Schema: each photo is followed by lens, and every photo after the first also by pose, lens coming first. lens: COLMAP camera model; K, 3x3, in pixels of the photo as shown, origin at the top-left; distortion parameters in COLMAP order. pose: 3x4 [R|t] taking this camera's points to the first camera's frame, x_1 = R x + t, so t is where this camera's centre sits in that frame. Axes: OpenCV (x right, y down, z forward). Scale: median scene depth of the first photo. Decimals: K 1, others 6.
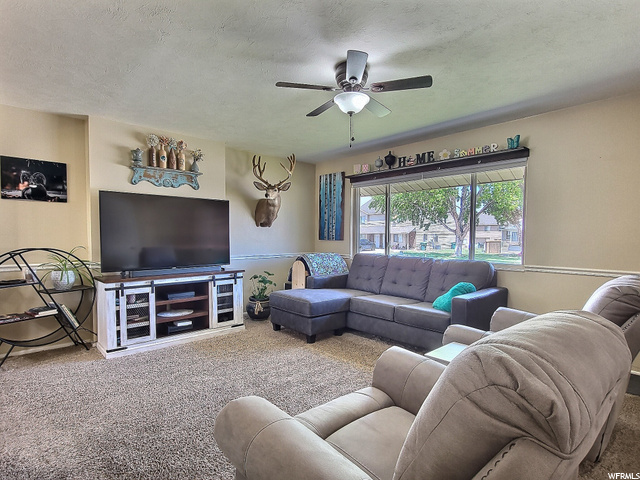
lens RADIAL K [[346.7, 0, 318.6], [0, 346.7, 241.3], [0, 0, 1]] dist [0.003966, 0.000900]
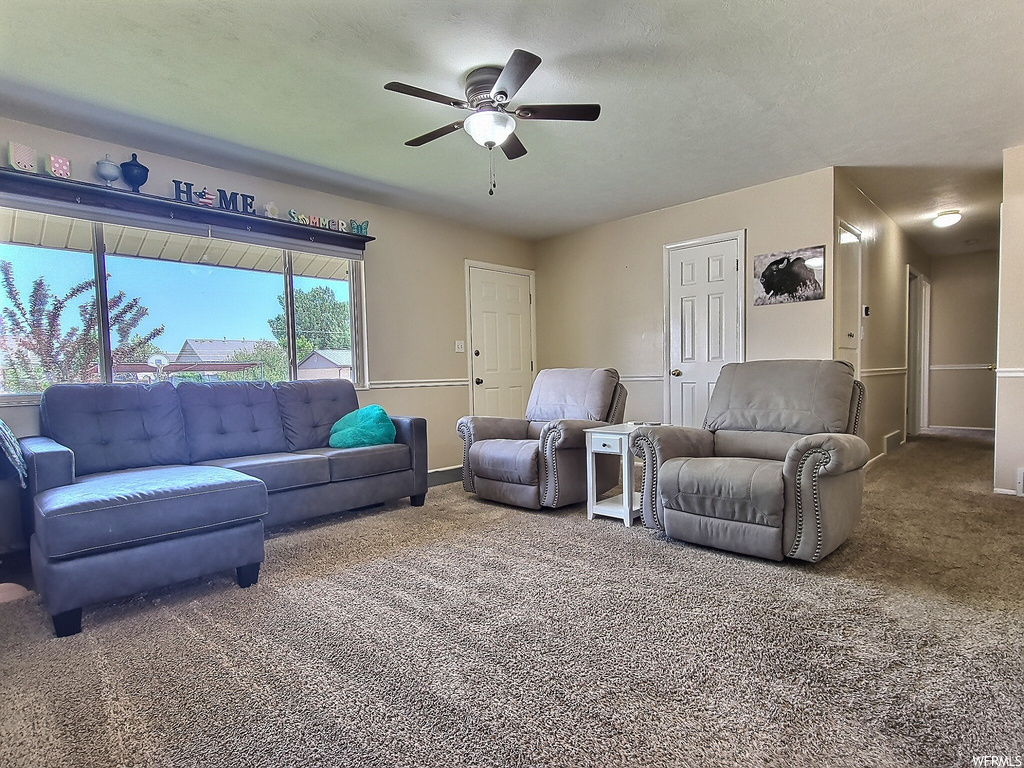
lens RADIAL K [[554.7, 0, 511.5], [0, 554.7, 388.8], [0, 0, 1]] dist [0.003966, 0.000900]
pose [[-0.045633, -0.029661, 0.998518, -0.814809], [0.036505, 0.998842, 0.031339, 0.059018], [-0.998291, 0.037881, -0.044497, 0.827994]]
